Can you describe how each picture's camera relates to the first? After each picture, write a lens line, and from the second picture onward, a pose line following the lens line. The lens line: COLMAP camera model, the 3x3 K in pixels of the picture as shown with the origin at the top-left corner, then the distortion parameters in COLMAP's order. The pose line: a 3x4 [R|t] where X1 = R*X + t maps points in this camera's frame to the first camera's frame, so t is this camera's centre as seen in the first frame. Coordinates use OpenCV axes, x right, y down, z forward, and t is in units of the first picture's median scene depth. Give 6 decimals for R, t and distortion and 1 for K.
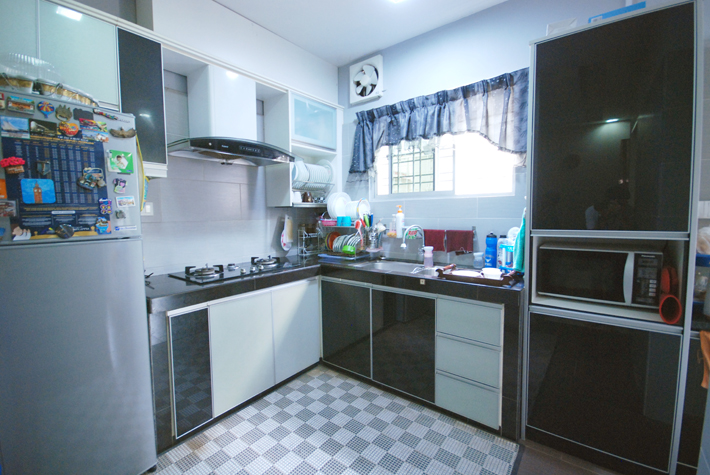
lens RADIAL K [[310.8, 0, 356.4], [0, 310.8, 236.9], [0, 0, 1]] dist [-0.000646, -0.000023]
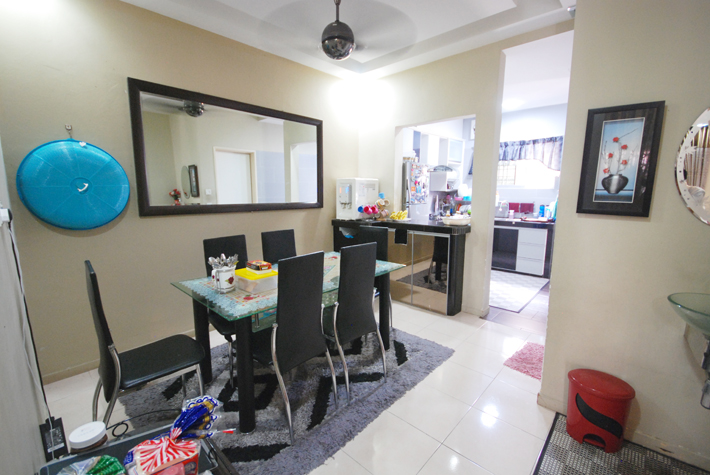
lens RADIAL K [[310.8, 0, 354.2], [0, 310.8, 239.6], [0, 0, 1]] dist [-0.000646, -0.000023]
pose [[0.997127, 0.023655, -0.071956, -0.771086], [-0.017044, 0.995692, 0.091143, 0.059495], [0.073802, -0.089654, 0.993235, -1.399326]]
